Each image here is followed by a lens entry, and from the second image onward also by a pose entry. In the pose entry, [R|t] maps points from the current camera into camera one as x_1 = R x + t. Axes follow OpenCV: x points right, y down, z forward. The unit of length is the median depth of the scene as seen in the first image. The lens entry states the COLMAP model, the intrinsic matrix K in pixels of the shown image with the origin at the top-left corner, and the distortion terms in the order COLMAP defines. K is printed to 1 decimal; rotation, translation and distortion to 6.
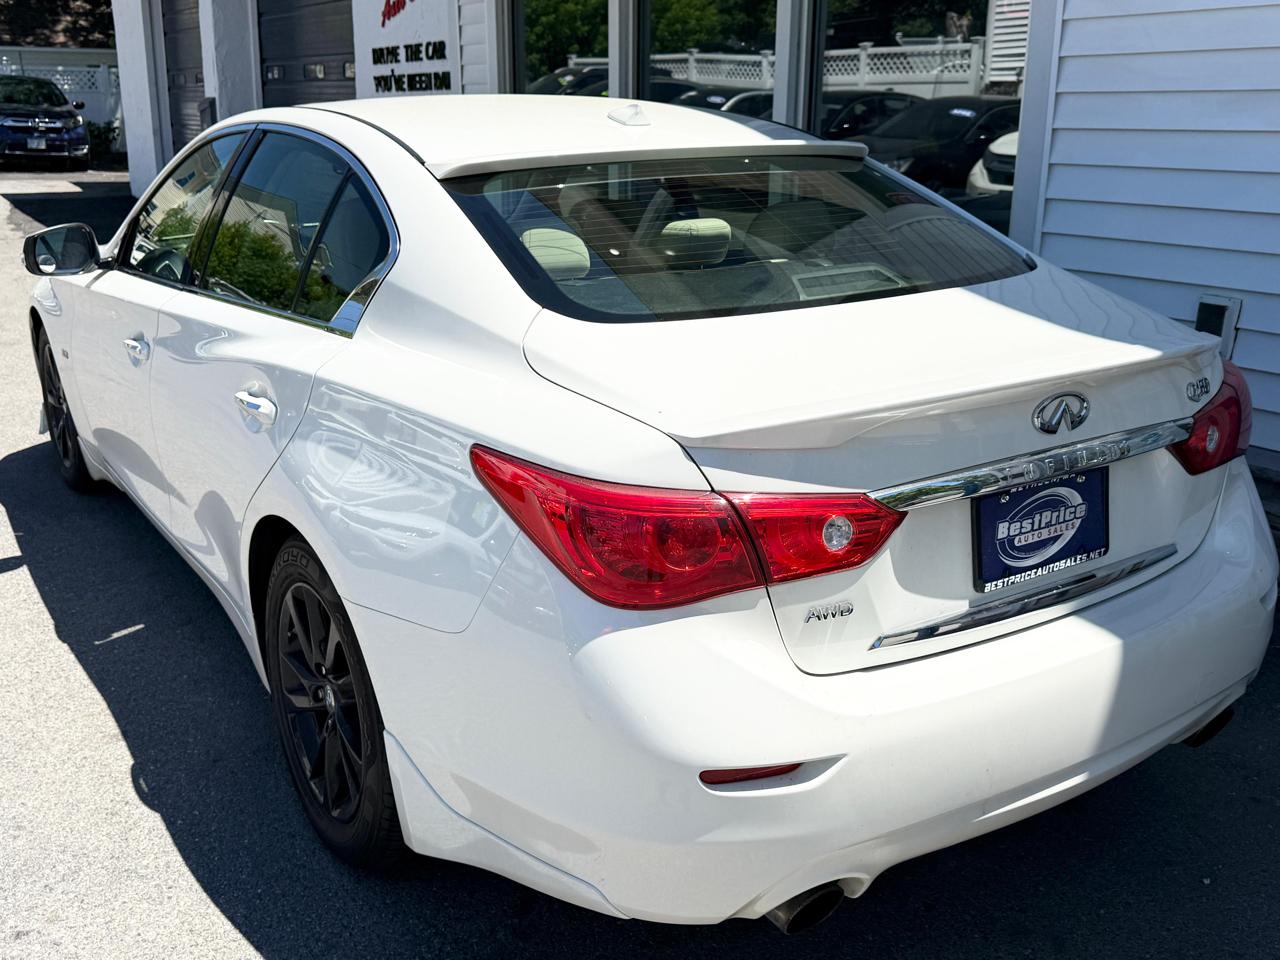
lens RADIAL K [[1255.2, 0, 641.0], [0, 1255.2, 479.1], [0, 0, 1]] dist [0.010824, 0.017461]
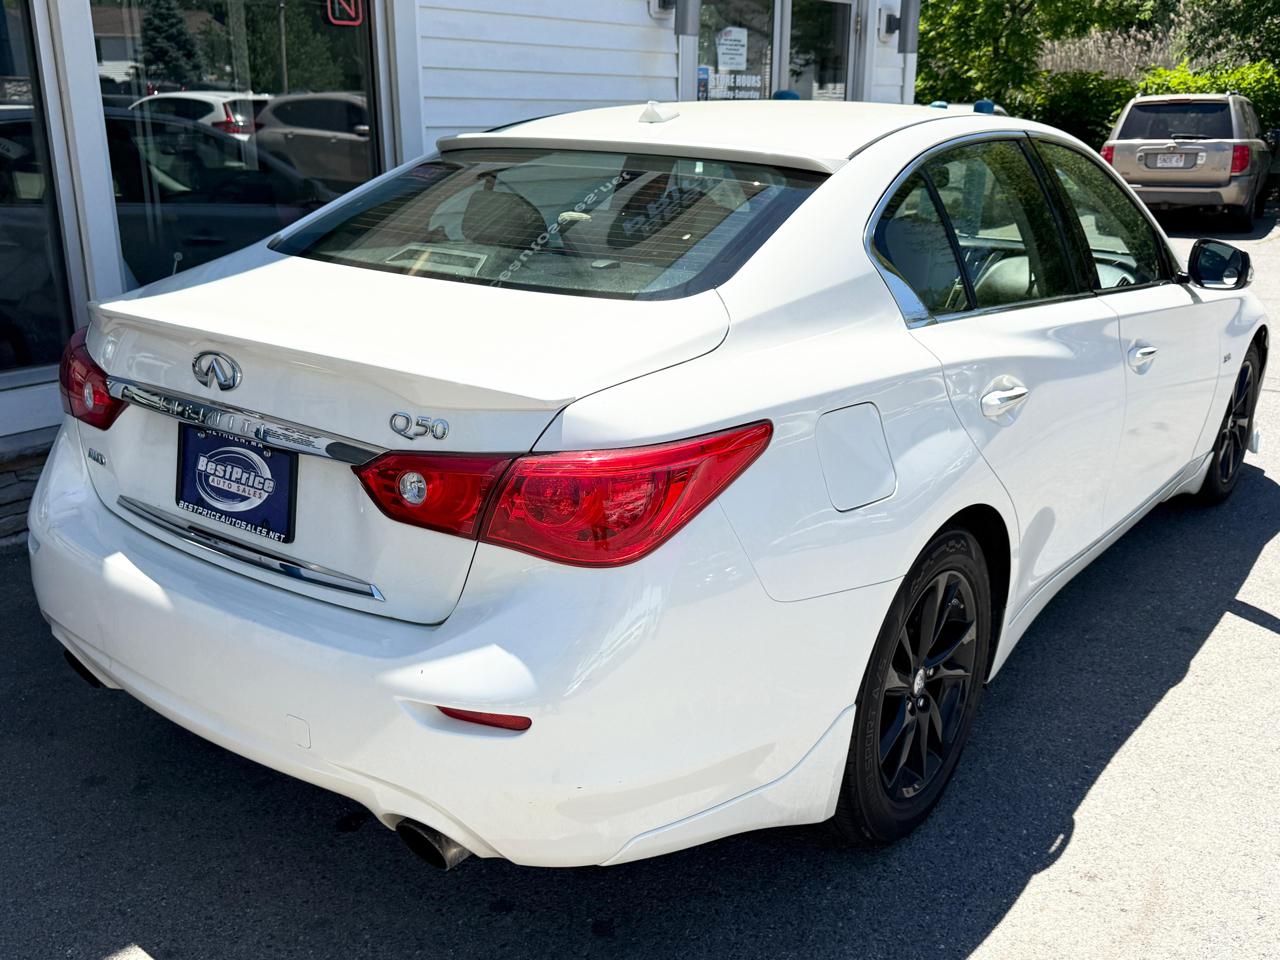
lens RADIAL K [[1255.2, 0, 641.0], [0, 1255.2, 479.1], [0, 0, 1]] dist [0.010824, 0.017461]
pose [[0.278533, 0.266371, -0.922749, 0.902988], [-0.276647, 0.942301, 0.188508, -0.167140], [0.919720, 0.202770, 0.336153, 0.621402]]
